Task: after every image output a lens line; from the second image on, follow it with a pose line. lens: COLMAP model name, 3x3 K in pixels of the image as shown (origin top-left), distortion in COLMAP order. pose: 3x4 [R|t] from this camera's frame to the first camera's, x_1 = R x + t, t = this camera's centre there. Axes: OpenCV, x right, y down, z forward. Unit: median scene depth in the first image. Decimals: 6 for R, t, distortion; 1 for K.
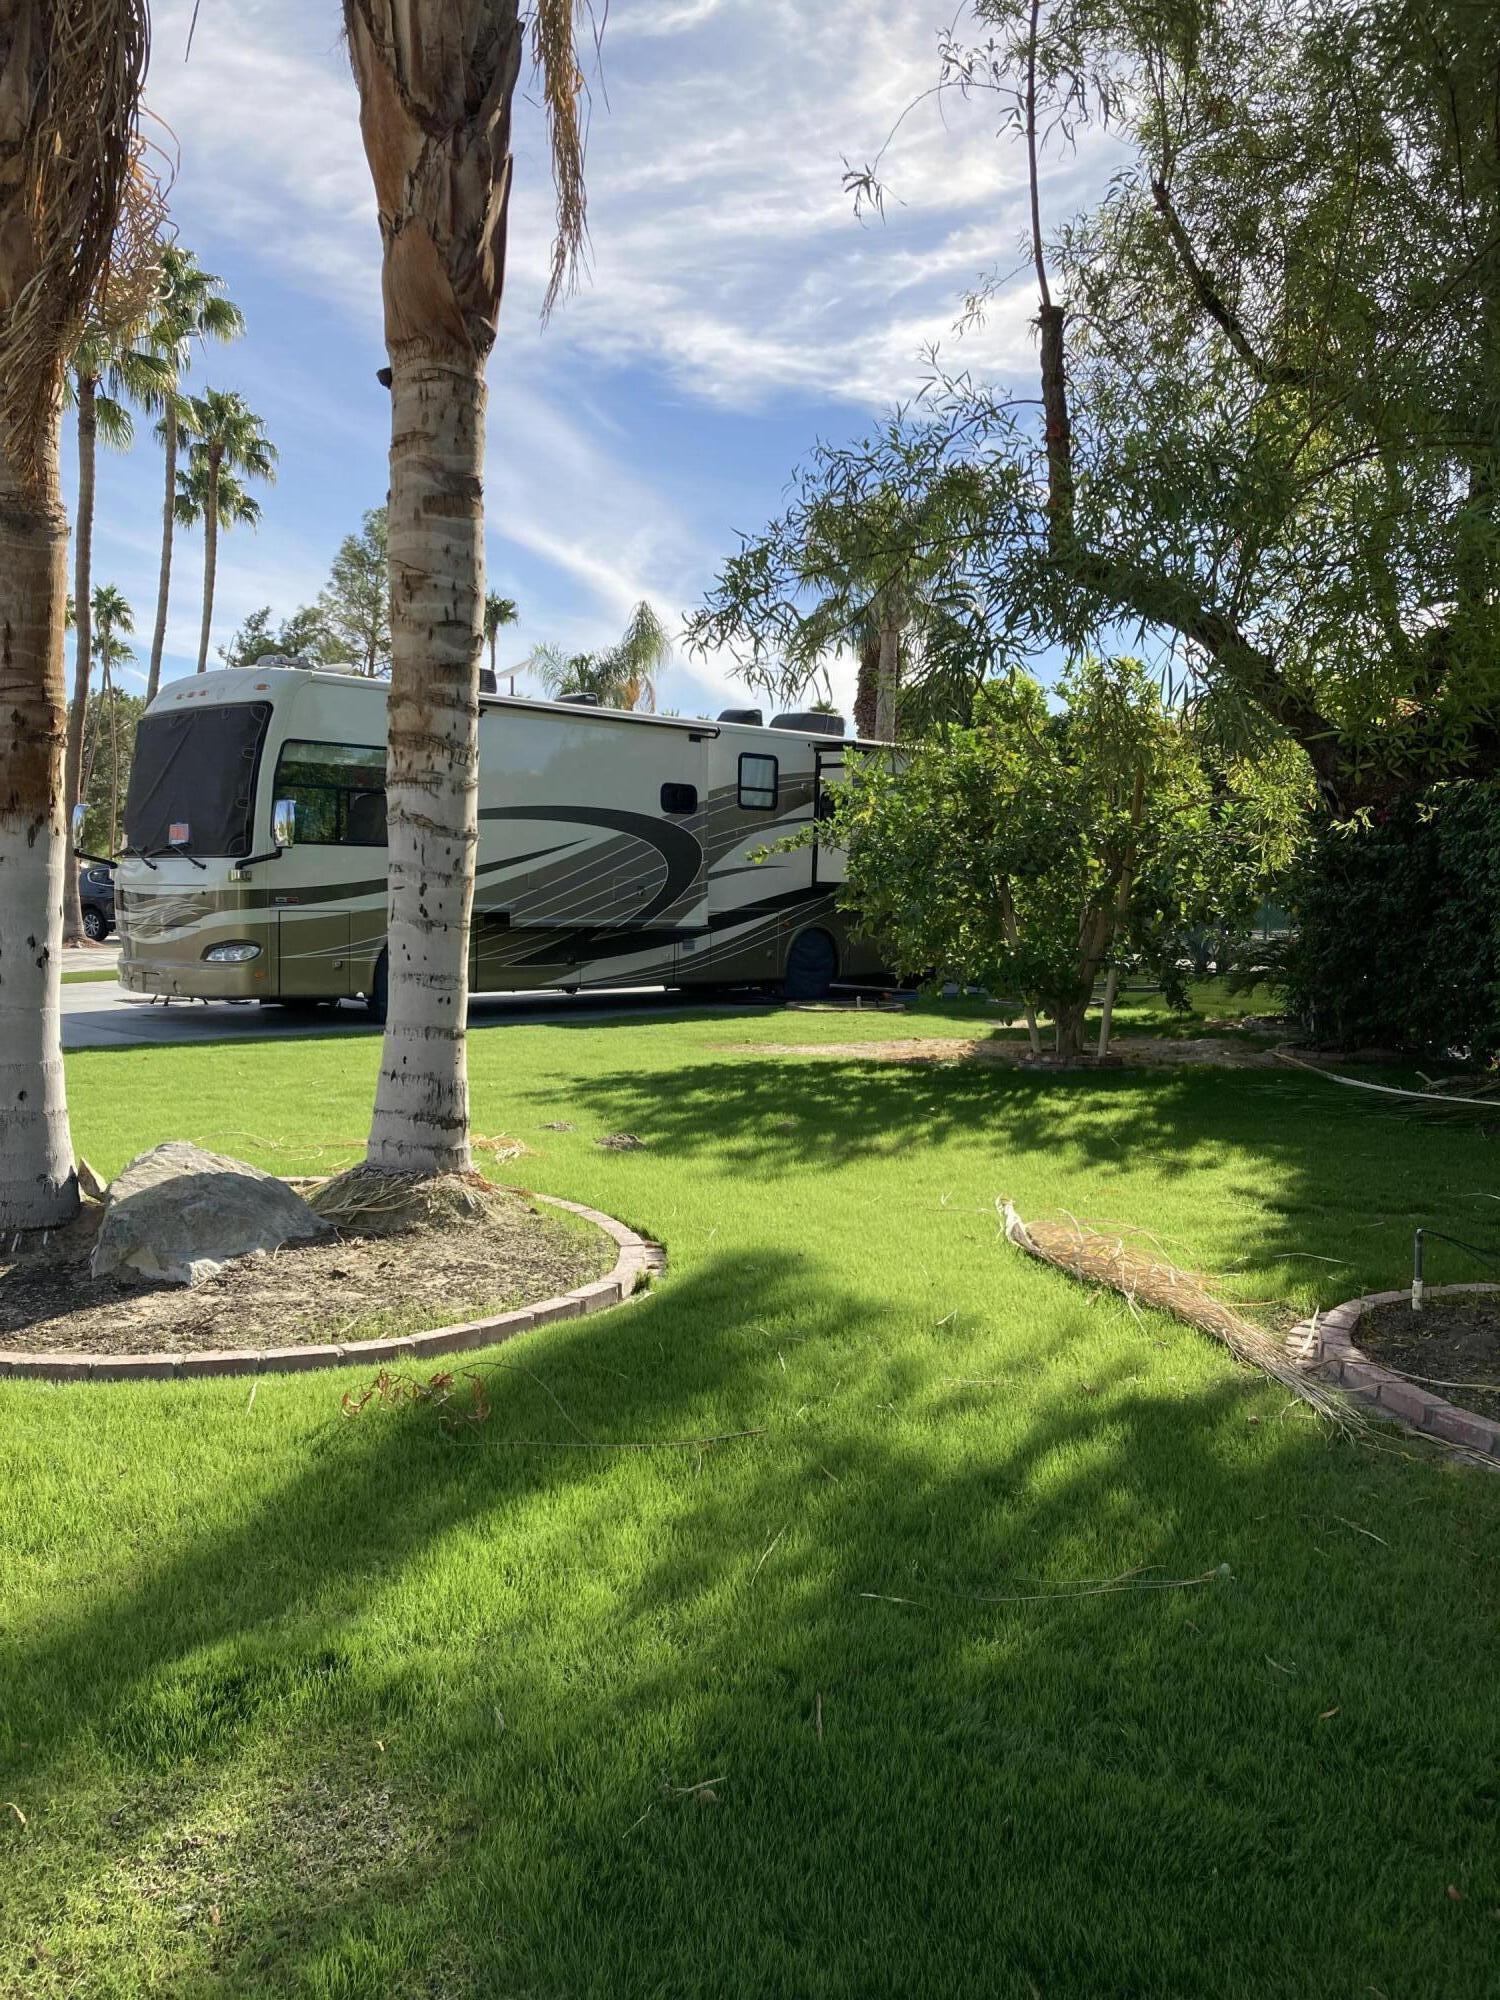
lens RADIAL K [[1653.7, 0, 751.6], [0, 1653.7, 1003.0], [0, 0, 1]] dist [-0.007661, -0.003094]
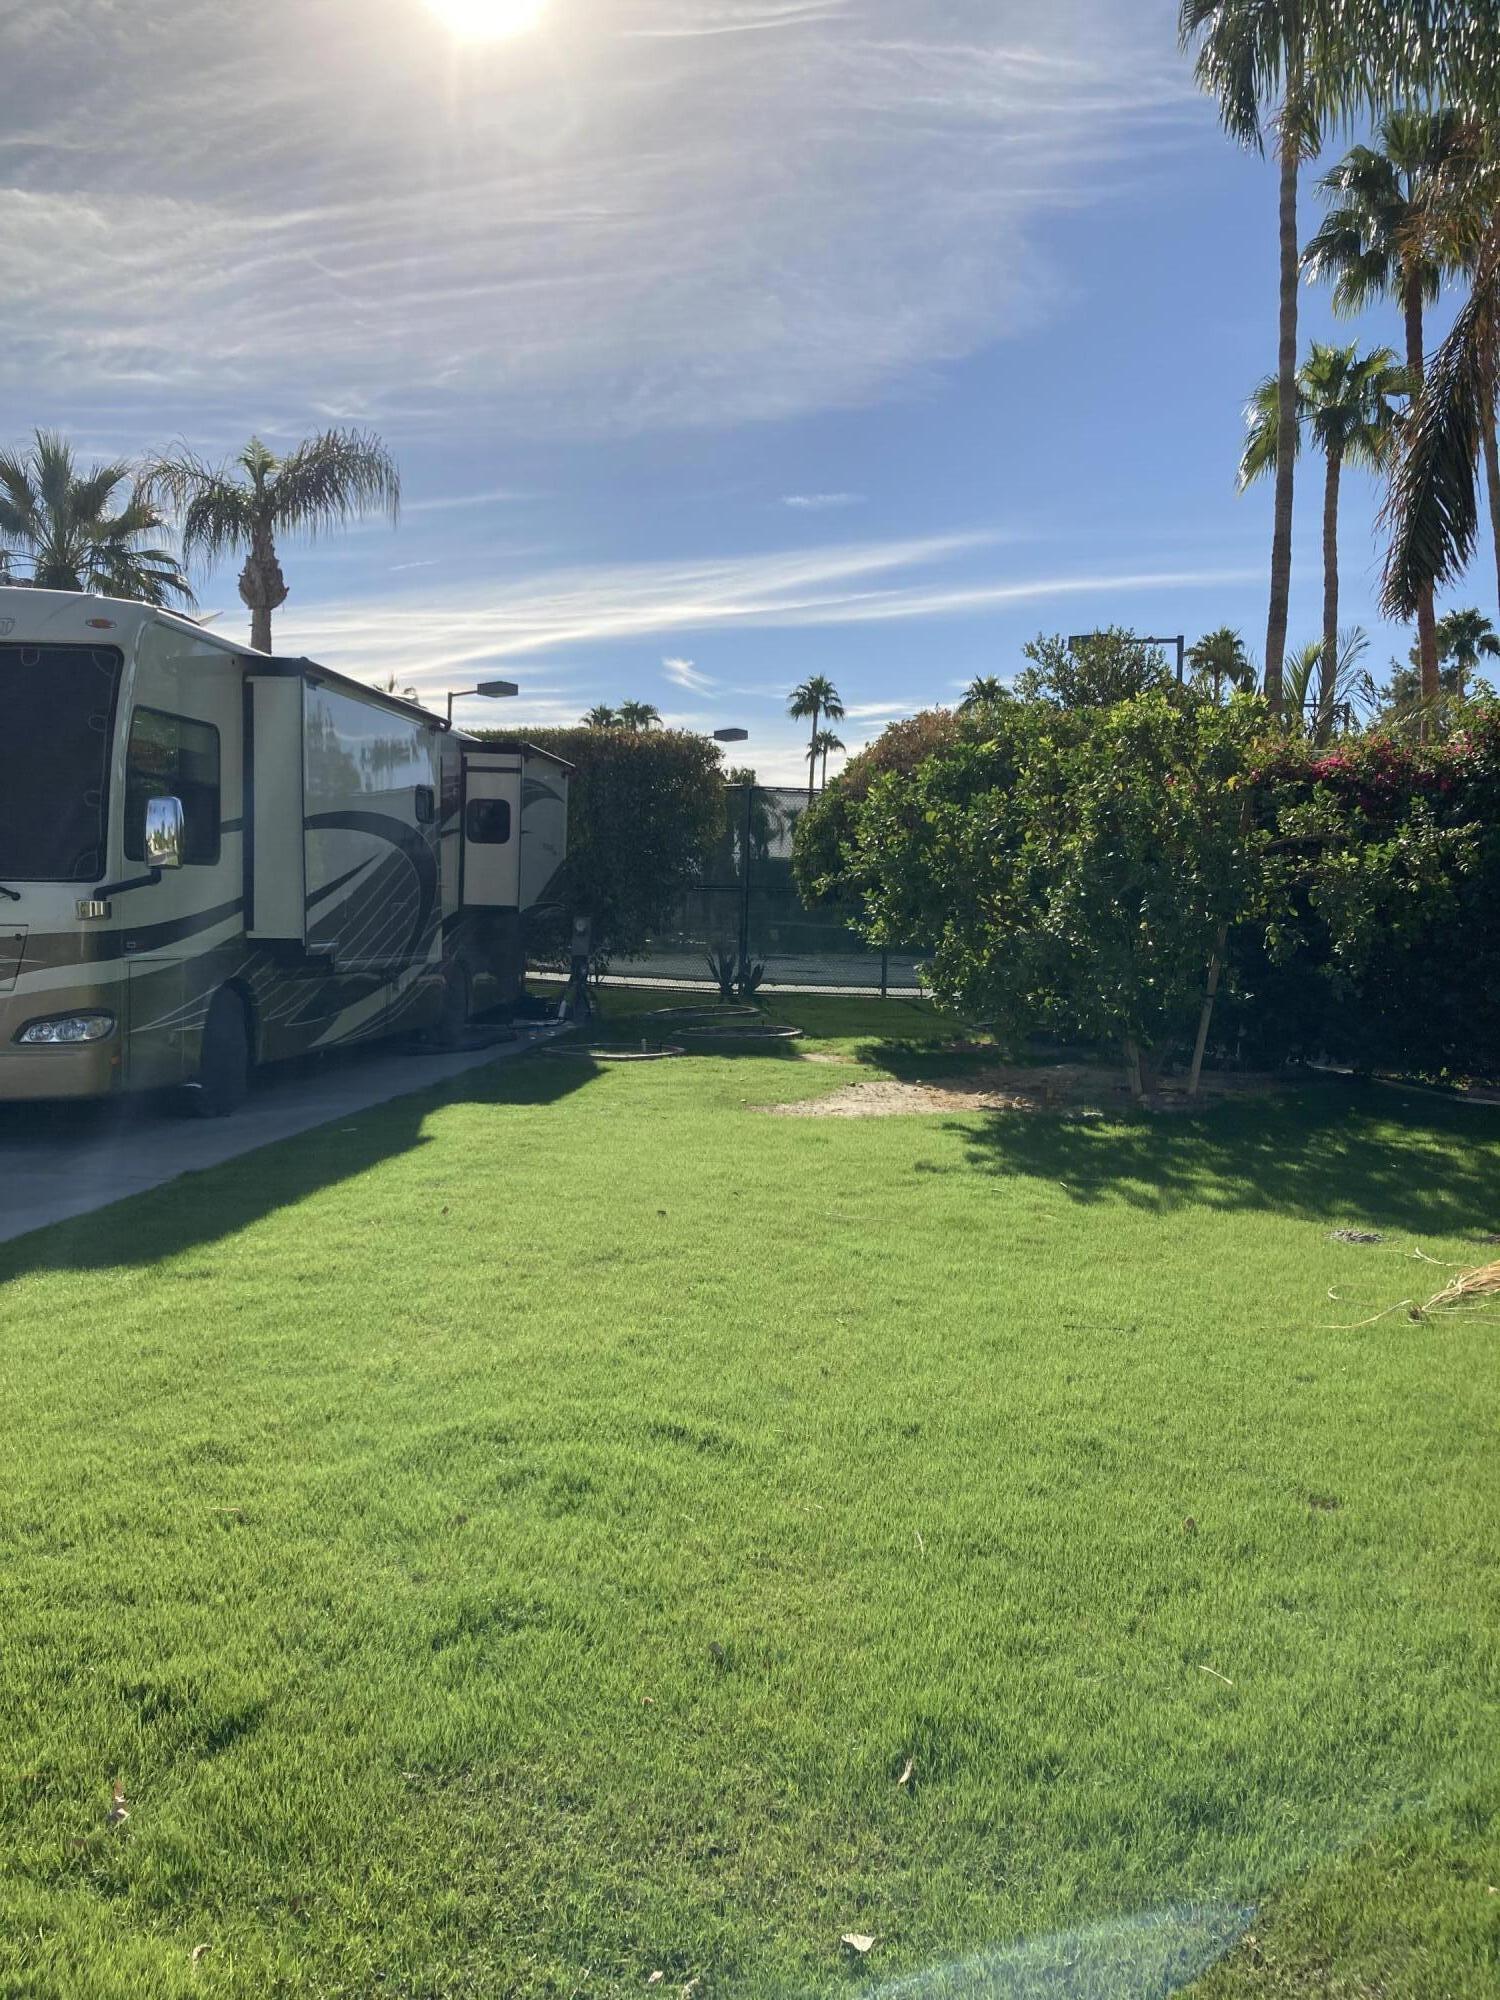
lens RADIAL K [[1653.7, 0, 749.7], [0, 1653.7, 994.5], [0, 0, 1]] dist [-0.007661, -0.003094]
pose [[0.767849, -0.037556, 0.639529, -0.523371], [0.039009, 0.999169, 0.011841, -0.041304], [-0.639442, 0.015855, 0.768676, 0.333838]]
